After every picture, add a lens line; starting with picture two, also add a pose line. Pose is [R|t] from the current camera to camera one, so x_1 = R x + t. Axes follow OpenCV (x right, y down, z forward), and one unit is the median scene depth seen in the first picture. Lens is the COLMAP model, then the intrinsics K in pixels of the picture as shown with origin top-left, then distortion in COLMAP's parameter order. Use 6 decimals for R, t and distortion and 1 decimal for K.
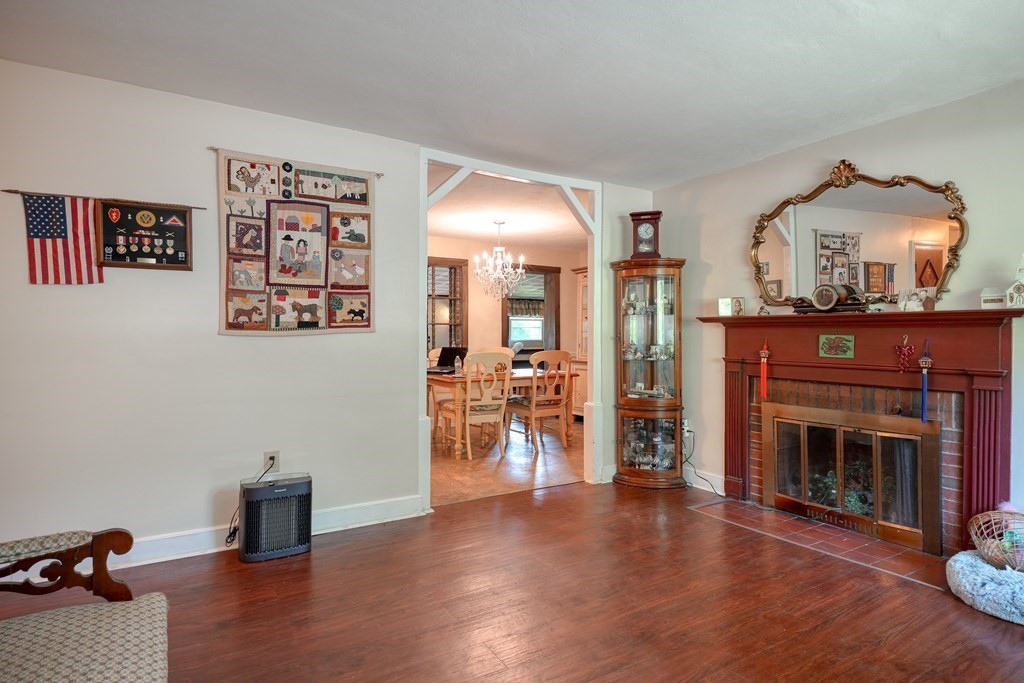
lens RADIAL K [[569.0, 0, 518.9], [0, 569.0, 335.5], [0, 0, 1]] dist [-0.000892, -0.000695]
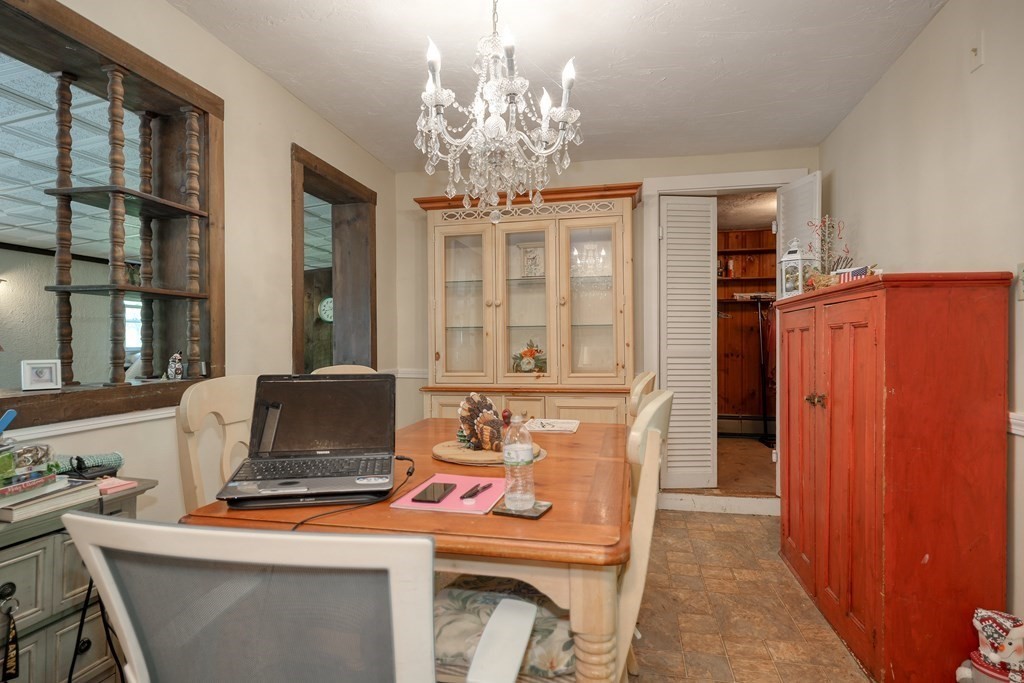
lens RADIAL K [[544.3, 0, 528.8], [0, 544.3, 343.1], [0, 0, 1]] dist [0.000554, -0.000164]
pose [[0.676730, -0.007272, 0.736195, -0.178985], [0.004758, 0.999974, 0.005505, 0.004358], [-0.736216, -0.000223, 0.676747, 0.594206]]
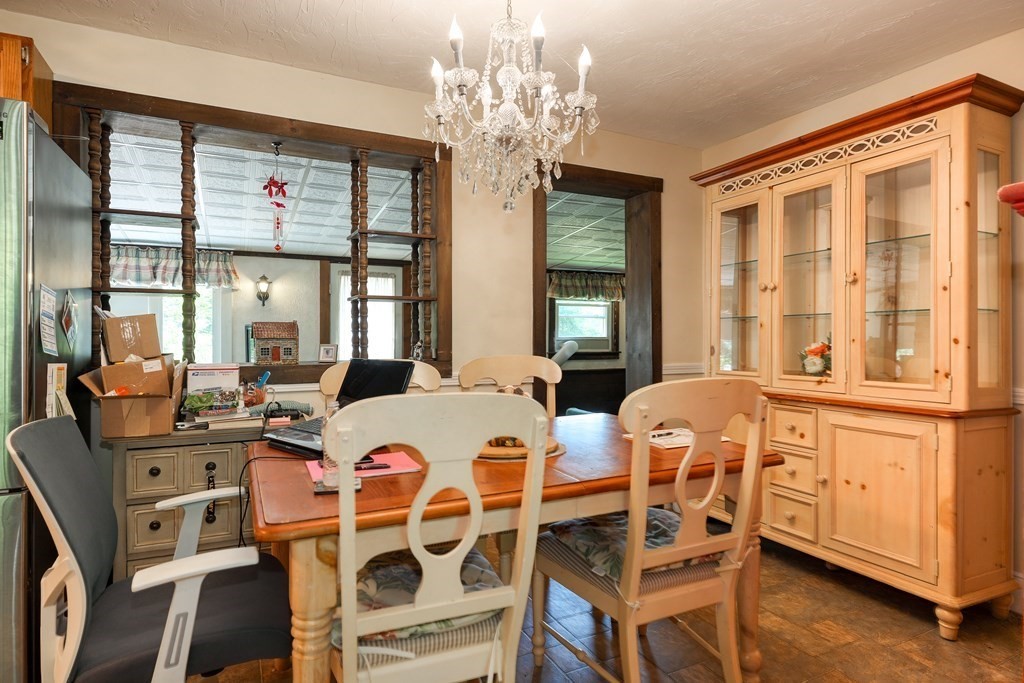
lens RADIAL K [[569.0, 0, 518.9], [0, 569.0, 335.5], [0, 0, 1]] dist [-0.000892, -0.000695]
pose [[0.996119, -0.001842, -0.088001, -0.002744], [0.002278, 0.999986, 0.004856, 0.003931], [0.087990, -0.005038, 0.996109, 0.530364]]
